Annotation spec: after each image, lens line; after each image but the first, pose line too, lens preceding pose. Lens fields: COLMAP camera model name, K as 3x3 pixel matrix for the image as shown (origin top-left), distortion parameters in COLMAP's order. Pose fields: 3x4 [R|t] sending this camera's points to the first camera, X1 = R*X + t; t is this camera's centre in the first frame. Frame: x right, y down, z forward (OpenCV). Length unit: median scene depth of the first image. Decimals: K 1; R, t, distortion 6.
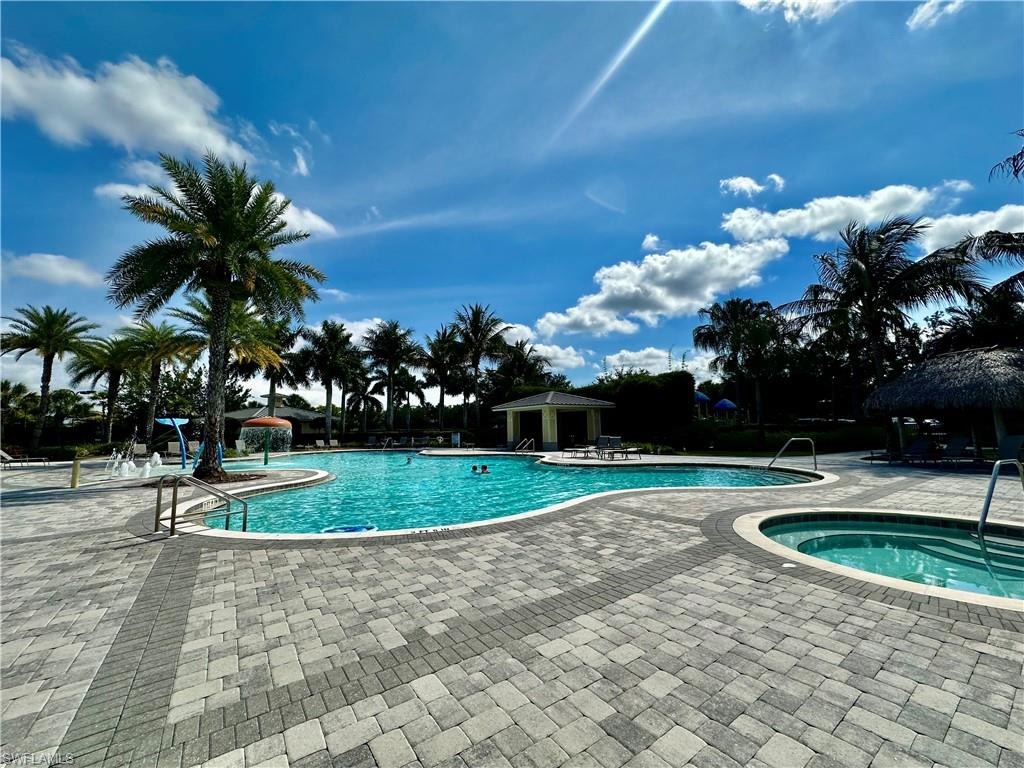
lens RADIAL K [[404.5, 0, 509.4], [0, 404.5, 382.9], [0, 0, 1]] dist [-0.001196, 0.000073]
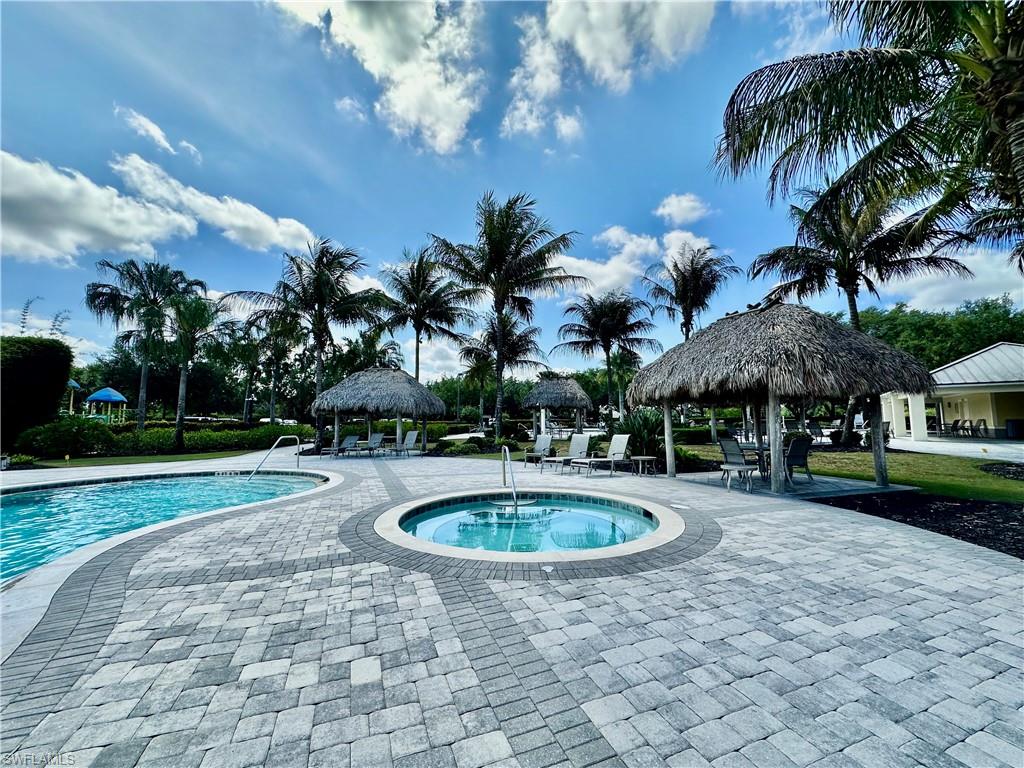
lens RADIAL K [[404.5, 0, 501.5], [0, 404.5, 404.2], [0, 0, 1]] dist [-0.001196, 0.000073]
pose [[0.232272, 0.055997, 0.971038, -0.247637], [-0.108921, 0.993559, -0.031242, 0.111517], [-0.966533, -0.098509, 0.236875, 0.882428]]
